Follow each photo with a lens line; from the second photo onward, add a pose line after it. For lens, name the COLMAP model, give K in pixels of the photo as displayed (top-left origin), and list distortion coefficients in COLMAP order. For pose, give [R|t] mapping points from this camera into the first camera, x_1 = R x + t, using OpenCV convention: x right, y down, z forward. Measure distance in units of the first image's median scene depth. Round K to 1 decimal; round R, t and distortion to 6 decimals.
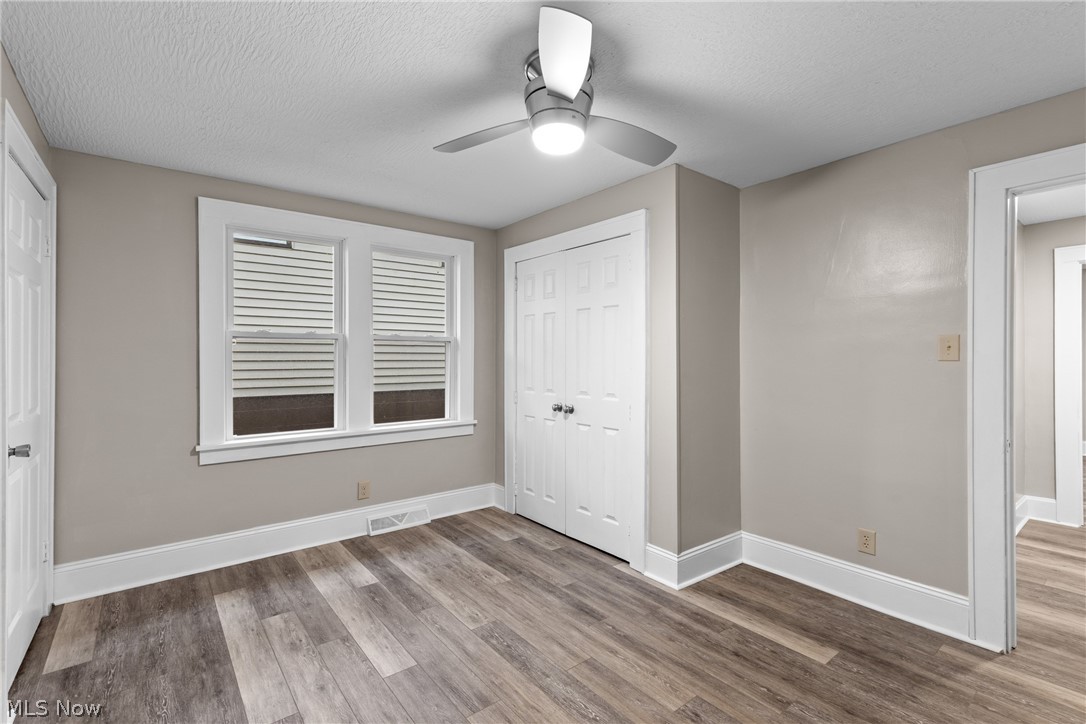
lens RADIAL K [[506.8, 0, 542.3], [0, 506.8, 355.2], [0, 0, 1]] dist [0.002265, 0.000523]
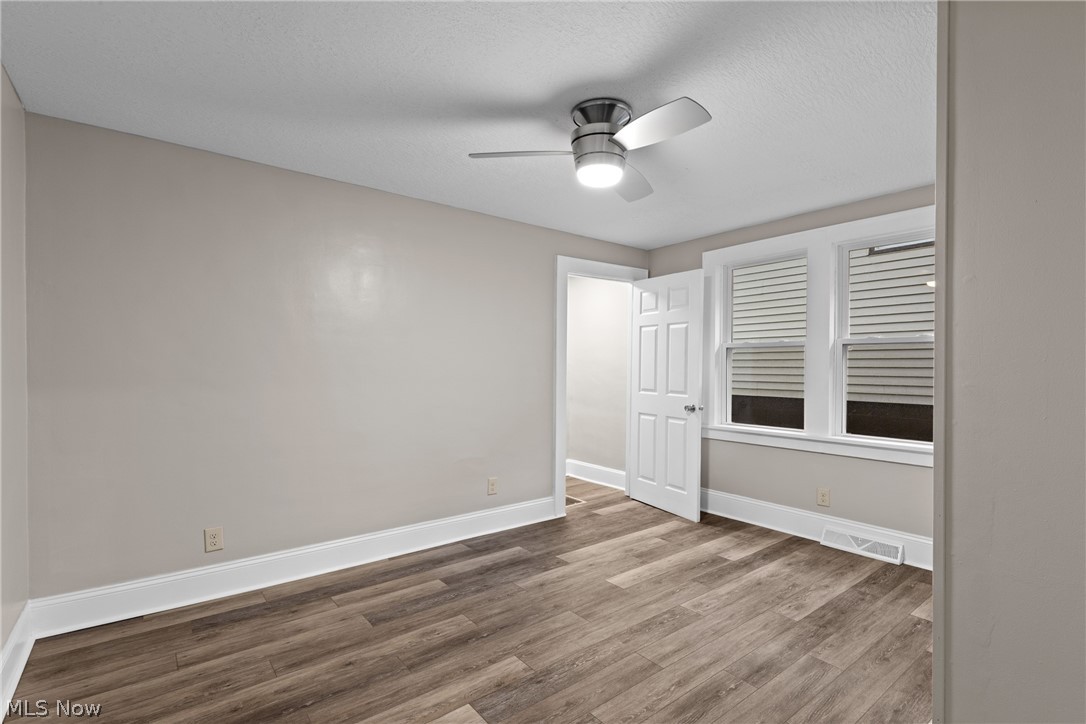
lens RADIAL K [[488.7, 0, 542.5], [0, 488.7, 364.8], [0, 0, 1]] dist [0.009600, -0.001948]
pose [[0.010653, 0.003567, -0.999937, 0.765348], [-0.000649, 0.999993, 0.003560, 0.003055], [0.999943, 0.000611, 0.010655, 0.554233]]
